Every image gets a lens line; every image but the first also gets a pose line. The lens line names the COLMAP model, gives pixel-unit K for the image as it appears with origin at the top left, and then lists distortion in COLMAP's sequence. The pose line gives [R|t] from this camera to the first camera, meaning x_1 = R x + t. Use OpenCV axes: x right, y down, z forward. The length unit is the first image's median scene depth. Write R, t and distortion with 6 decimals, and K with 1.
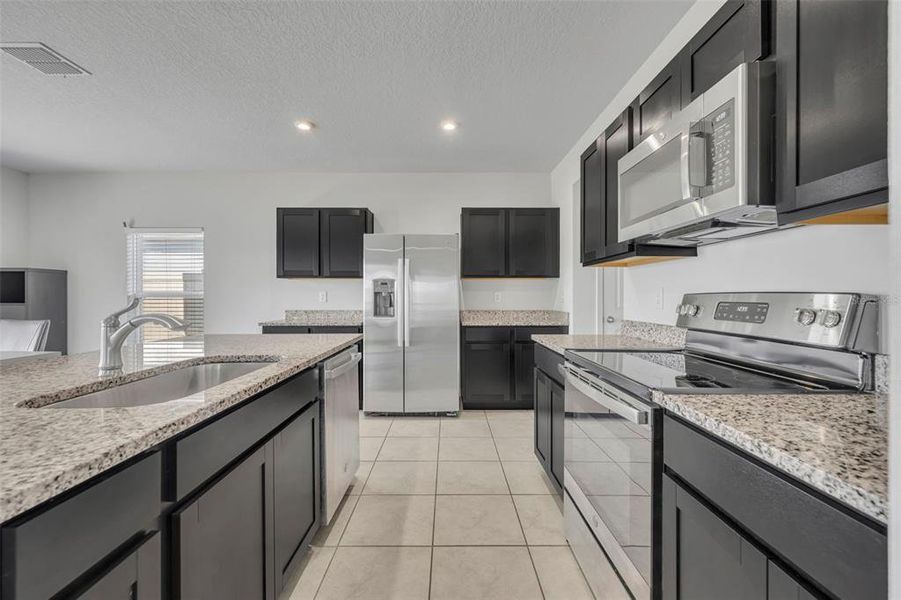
lens RADIAL K [[366.9, 0, 450.2], [0, 366.9, 298.5], [0, 0, 1]] dist [0.001016, 0.000071]
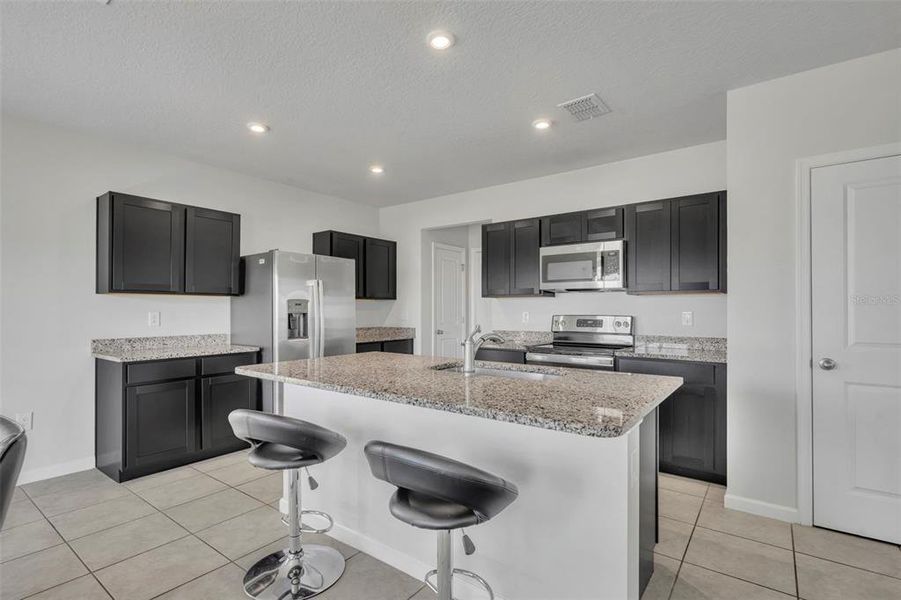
lens RADIAL K [[430.7, 0, 449.4], [0, 430.7, 304.0], [0, 0, 1]] dist [0.001917, 0.000202]
pose [[0.604393, 0.010470, 0.796618, -0.860353], [0.005321, 0.999838, -0.017177, -0.020286], [-0.796669, 0.014620, 0.604239, 0.001471]]
